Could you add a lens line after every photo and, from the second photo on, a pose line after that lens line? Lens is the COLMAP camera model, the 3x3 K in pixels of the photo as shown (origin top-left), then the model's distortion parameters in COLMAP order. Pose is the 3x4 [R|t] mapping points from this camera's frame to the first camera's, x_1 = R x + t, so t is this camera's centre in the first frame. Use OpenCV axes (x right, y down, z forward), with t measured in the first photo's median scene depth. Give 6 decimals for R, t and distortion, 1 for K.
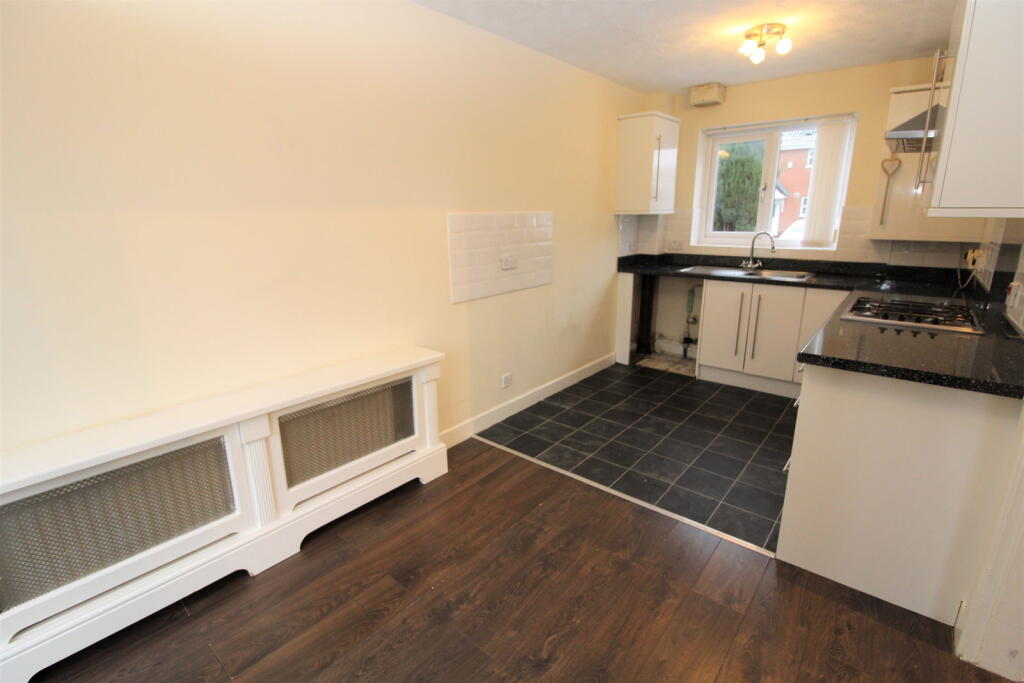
lens RADIAL K [[478.3, 0, 517.8], [0, 478.3, 330.5], [0, 0, 1]] dist [-0.001291, -0.000239]
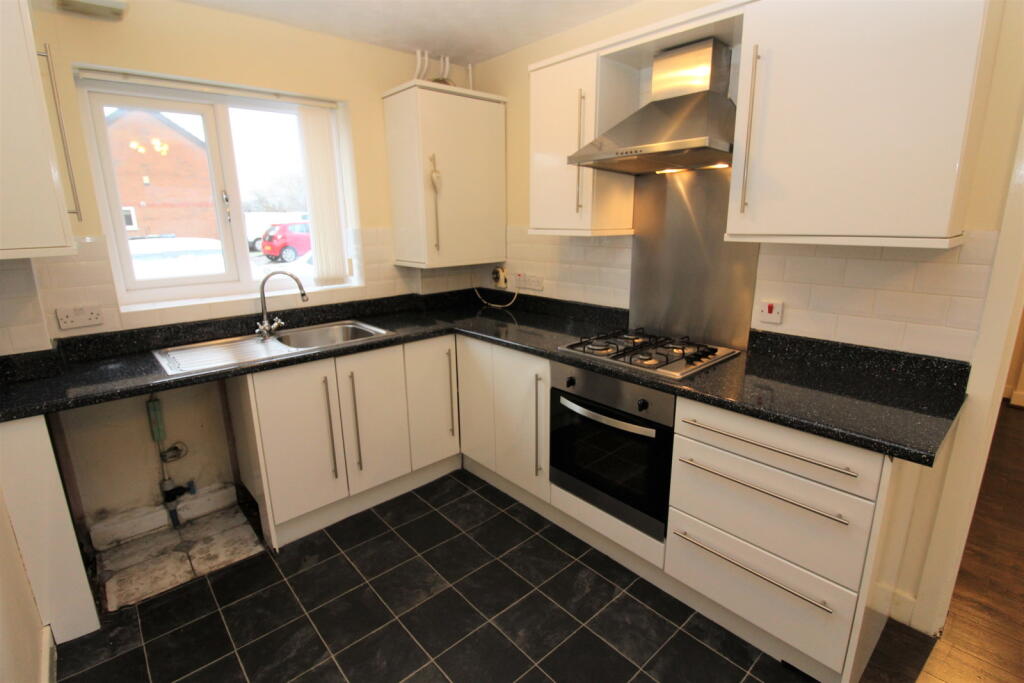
lens RADIAL K [[494.5, 0, 514.5], [0, 494.5, 330.3], [0, 0, 1]] dist [-0.002629, -0.000505]
pose [[0.149930, -0.225927, 0.962537, -0.064719], [0.243462, 0.952000, 0.185531, -0.183576], [-0.958252, 0.206525, 0.197739, 0.624200]]
